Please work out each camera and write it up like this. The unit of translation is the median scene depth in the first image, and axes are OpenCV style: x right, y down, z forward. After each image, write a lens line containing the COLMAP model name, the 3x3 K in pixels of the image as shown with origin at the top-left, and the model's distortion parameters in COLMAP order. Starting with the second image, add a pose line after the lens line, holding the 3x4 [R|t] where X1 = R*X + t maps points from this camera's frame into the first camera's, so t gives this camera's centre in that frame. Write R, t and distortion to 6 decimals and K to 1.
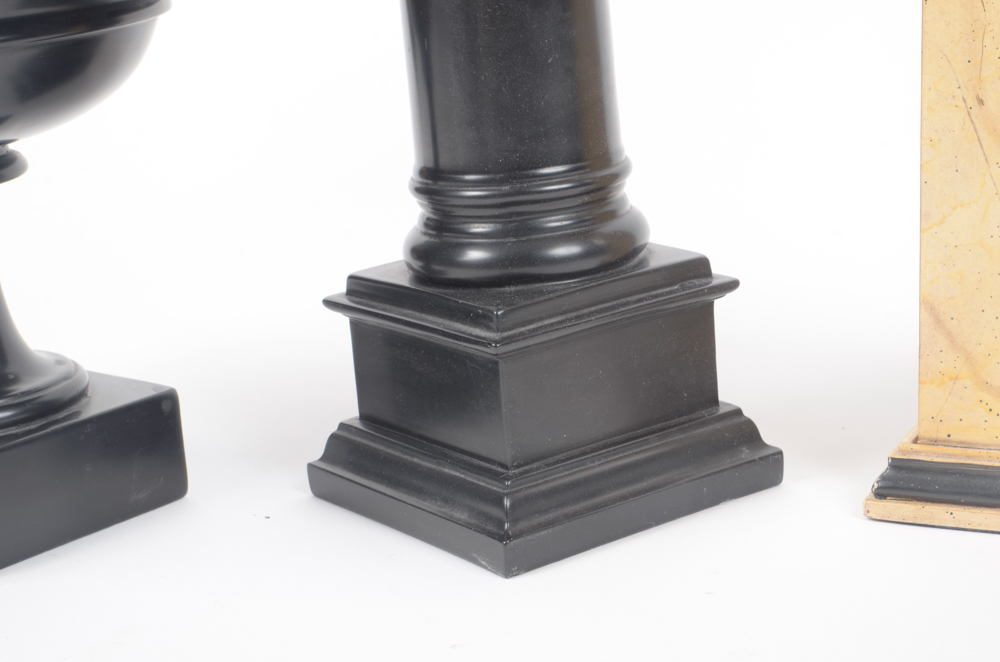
lens RADIAL K [[2059.0, 0, 505.3], [0, 2059.0, 331.3], [0, 0, 1]] dist [-0.024813, 0.000000]
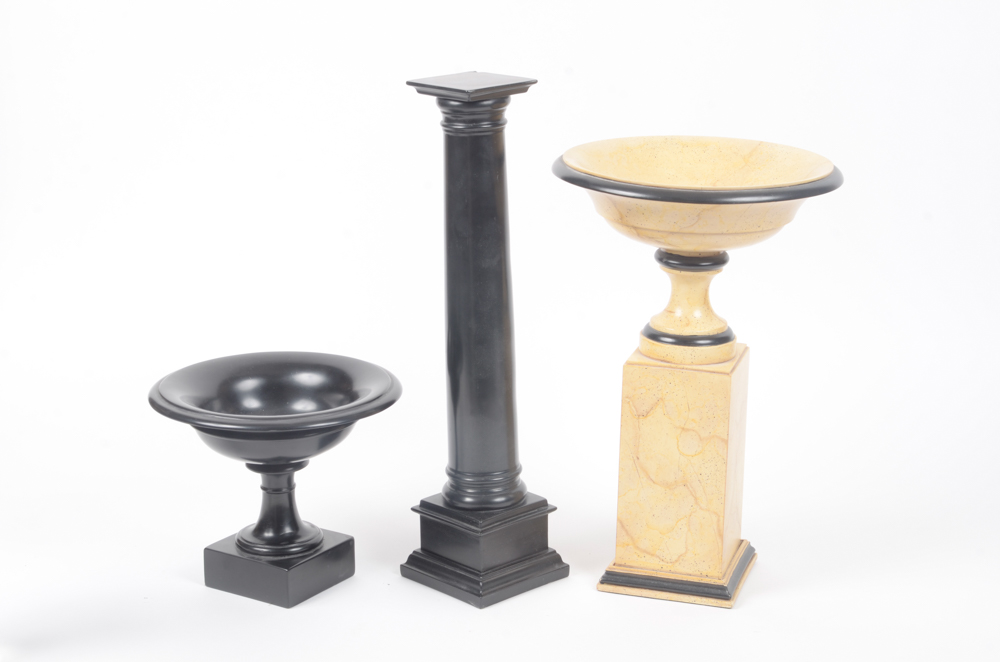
lens RADIAL K [[2059.0, 0, 496.3], [0, 2059.0, 329.3], [0, 0, 1]] dist [-0.024813, 0.000000]
pose [[0.992371, 0.032580, 0.118904, -0.337926], [-0.033402, 0.999430, 0.004927, -0.298013], [-0.118676, -0.008861, 0.992893, -1.949471]]
